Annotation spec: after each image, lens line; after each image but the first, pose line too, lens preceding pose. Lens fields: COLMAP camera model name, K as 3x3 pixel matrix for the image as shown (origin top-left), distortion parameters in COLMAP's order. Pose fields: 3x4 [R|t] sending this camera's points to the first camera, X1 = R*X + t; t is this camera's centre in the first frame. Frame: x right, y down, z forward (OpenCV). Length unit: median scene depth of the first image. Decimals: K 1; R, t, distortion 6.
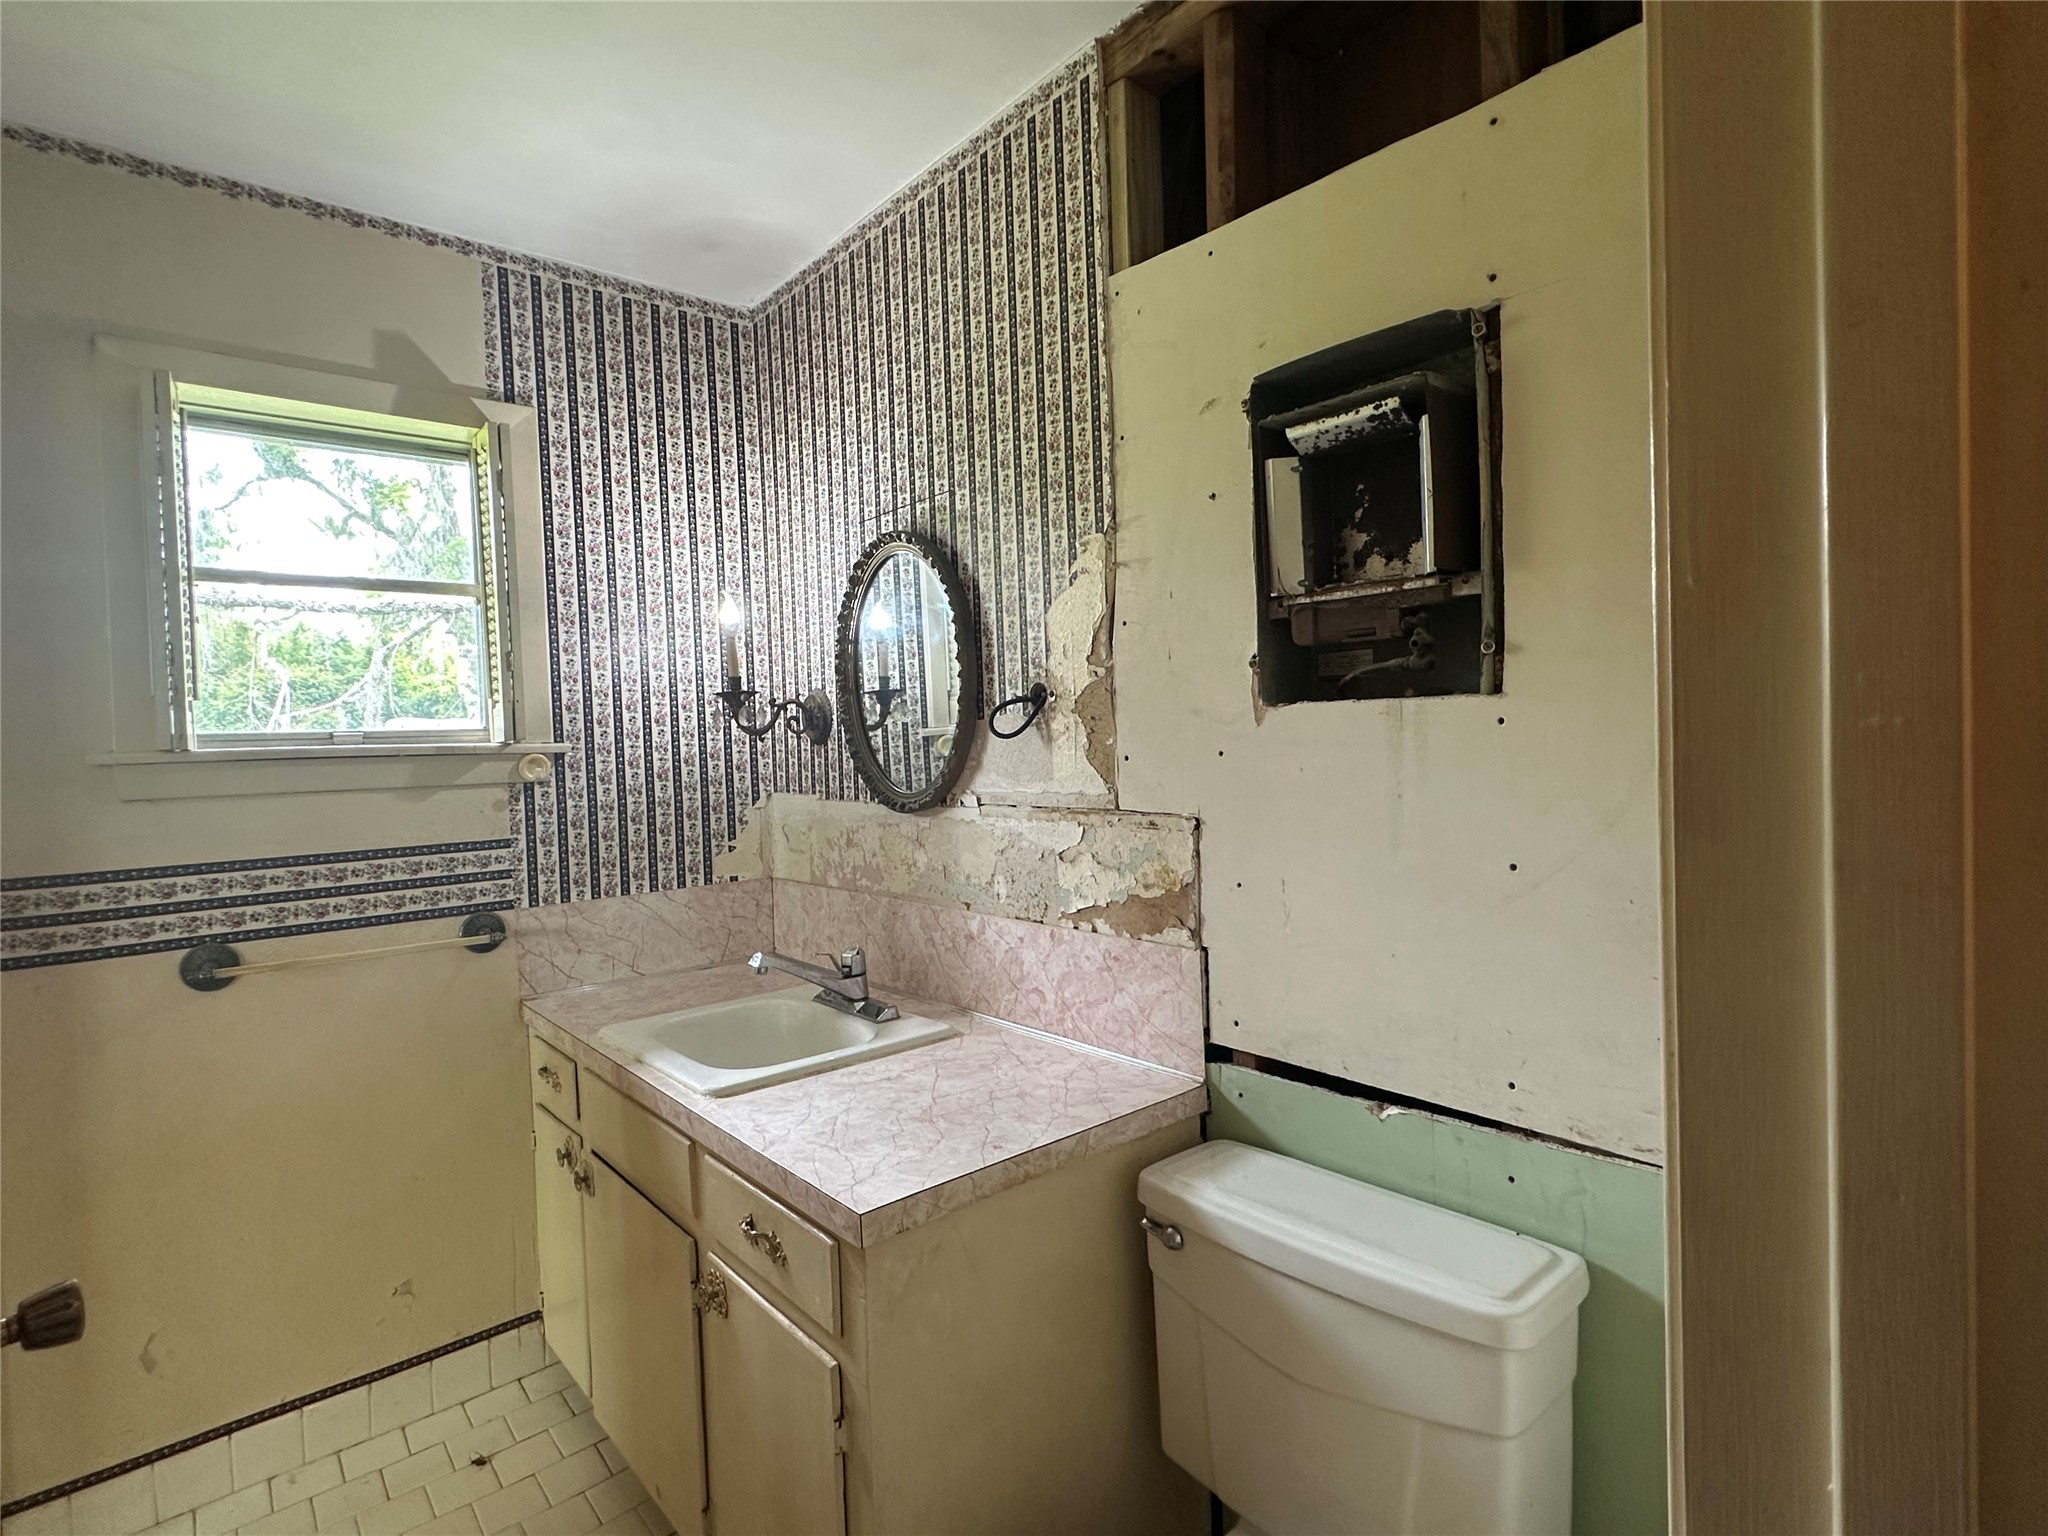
lens RADIAL K [[1041.3, 0, 1020.7], [0, 1041.3, 764.7], [0, 0, 1]] dist [0.003426, 0.000395]
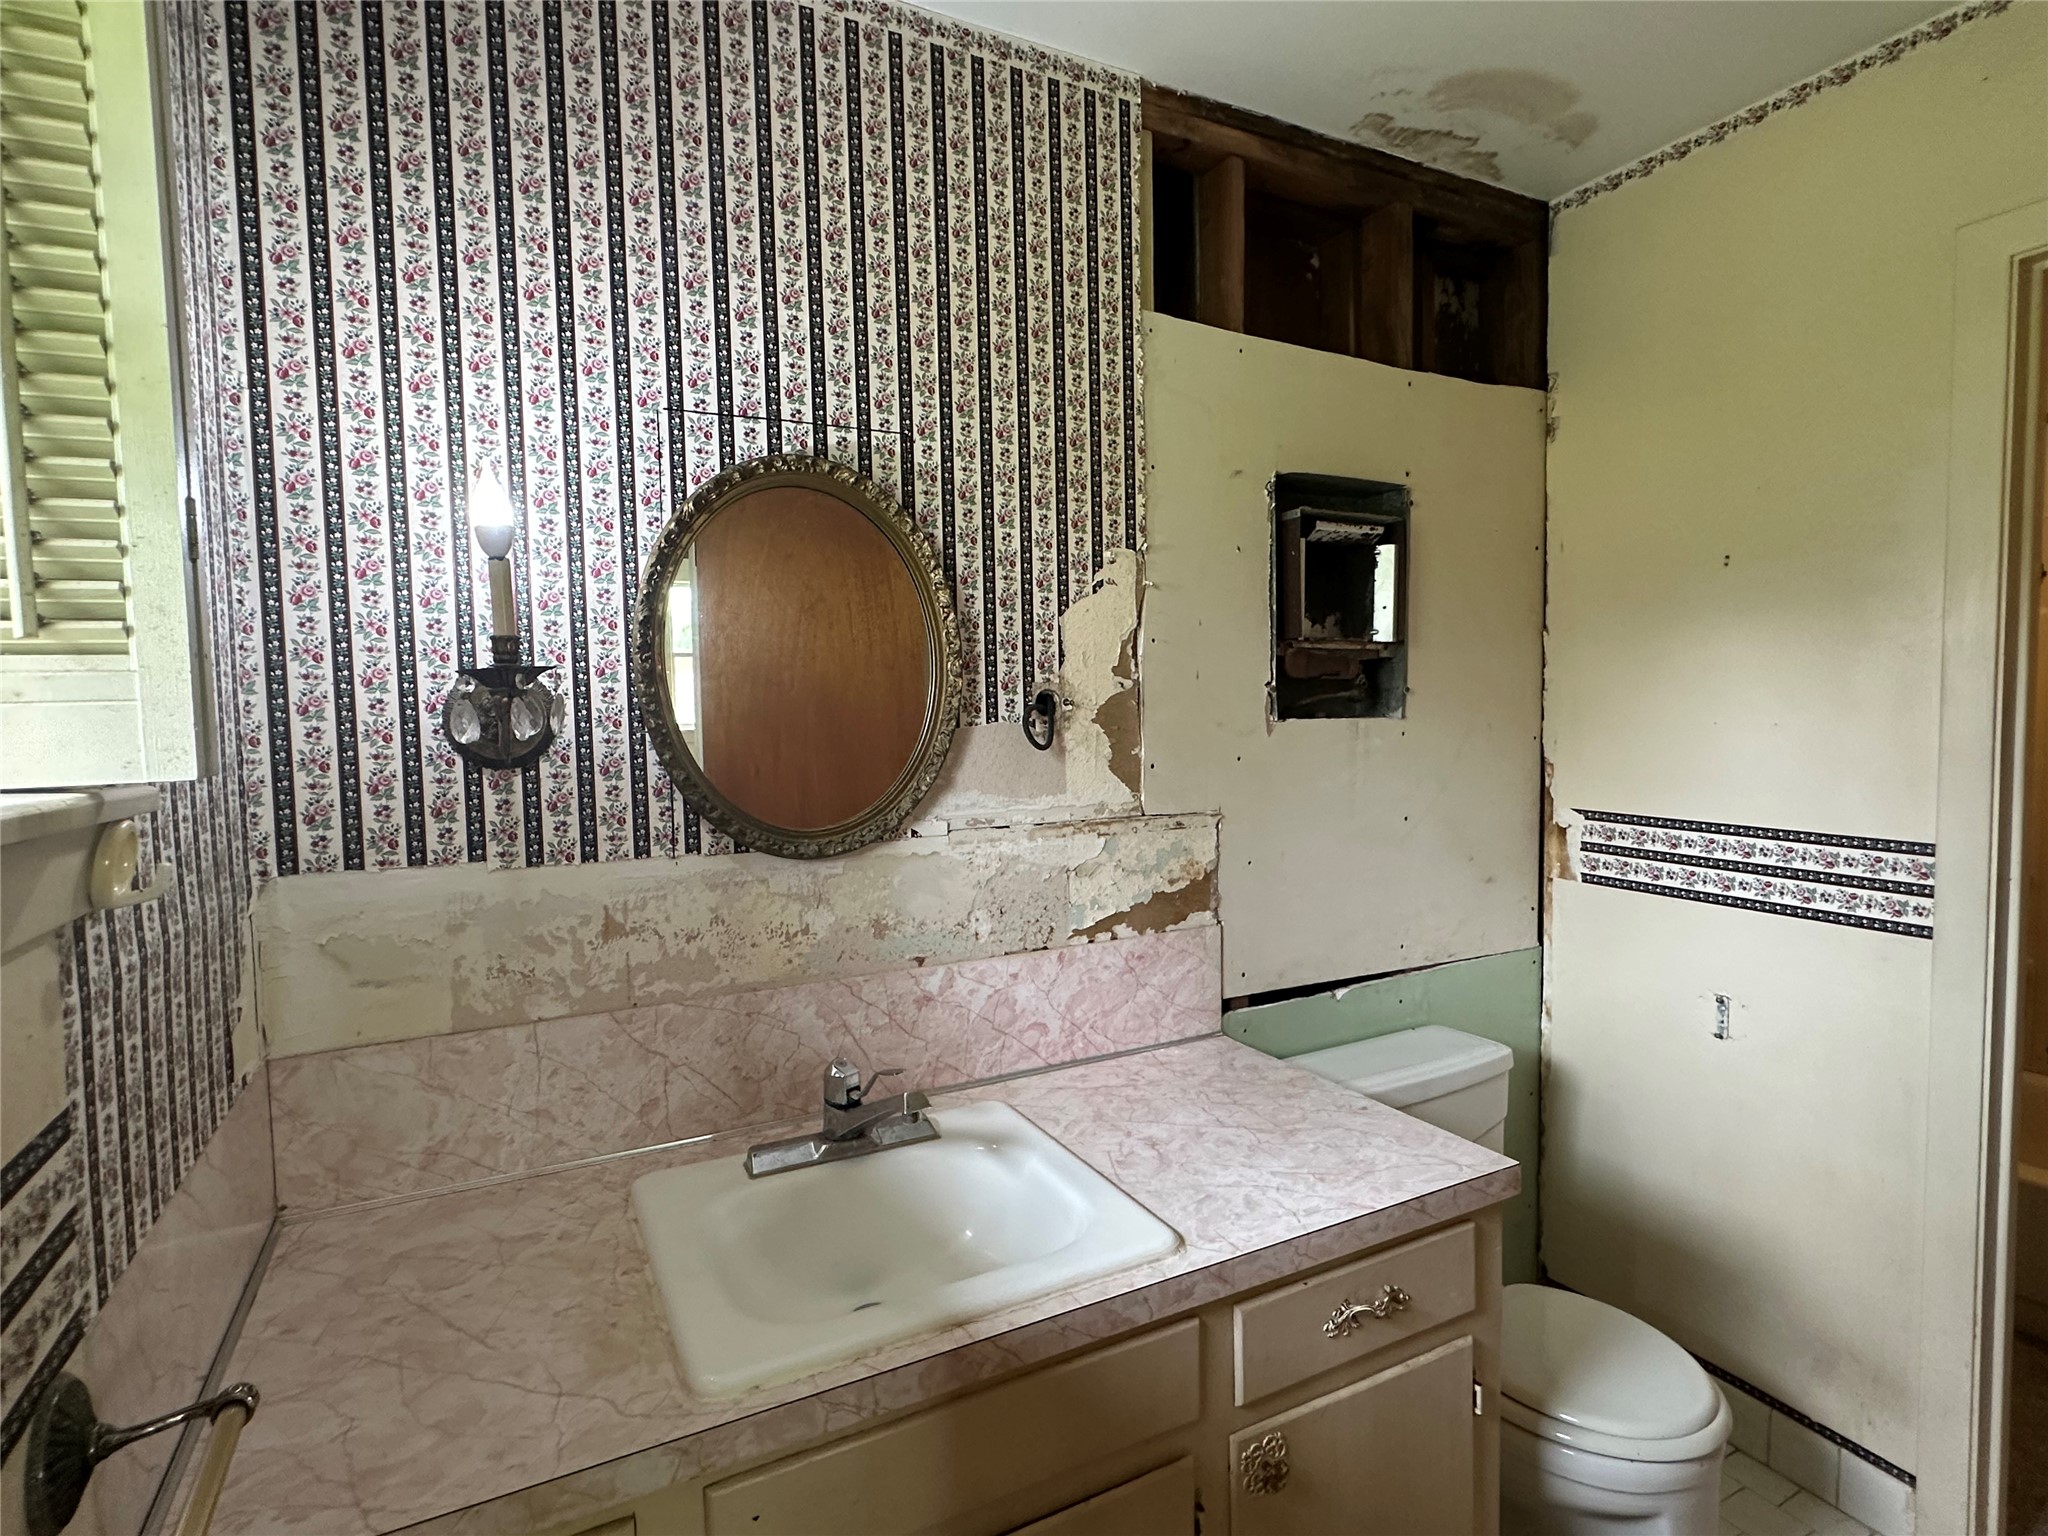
lens RADIAL K [[1041.3, 0, 1021.4], [0, 1041.3, 766.6], [0, 0, 1]] dist [0.003426, 0.000395]
pose [[0.219407, -0.024944, 0.975314, -0.948352], [0.036476, 0.999184, 0.017348, -0.028572], [-0.974951, 0.031769, 0.220138, 0.873534]]
